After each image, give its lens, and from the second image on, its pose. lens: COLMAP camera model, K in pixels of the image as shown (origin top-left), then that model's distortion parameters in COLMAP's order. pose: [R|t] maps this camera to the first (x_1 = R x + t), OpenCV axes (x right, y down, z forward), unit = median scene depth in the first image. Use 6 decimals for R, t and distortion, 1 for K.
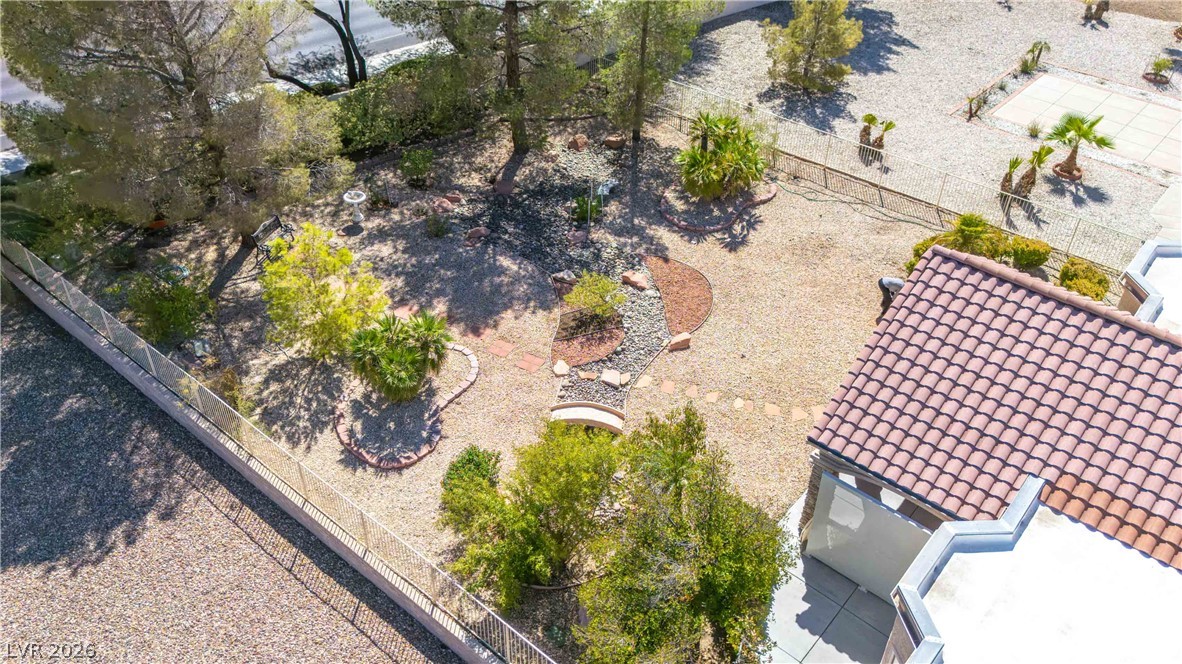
lens RADIAL K [[875.6, 0, 594.7], [0, 875.6, 337.1], [0, 0, 1]] dist [0.087316, -0.102540]
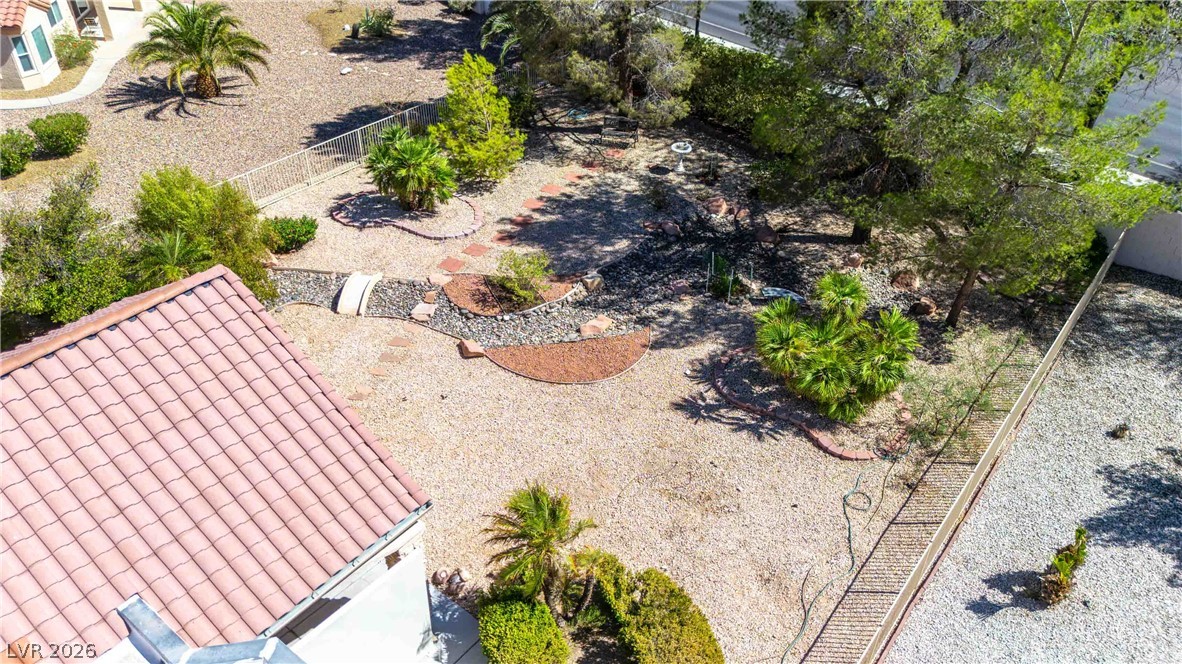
lens RADIAL K [[875.6, 0, 594.7], [0, 875.6, 337.1], [0, 0, 1]] dist [0.087316, -0.102540]
pose [[0.042706, 0.569725, -0.820725, 0.671496], [-0.659025, 0.633478, 0.405452, -0.360740], [0.750908, 0.523563, 0.402516, 0.623452]]
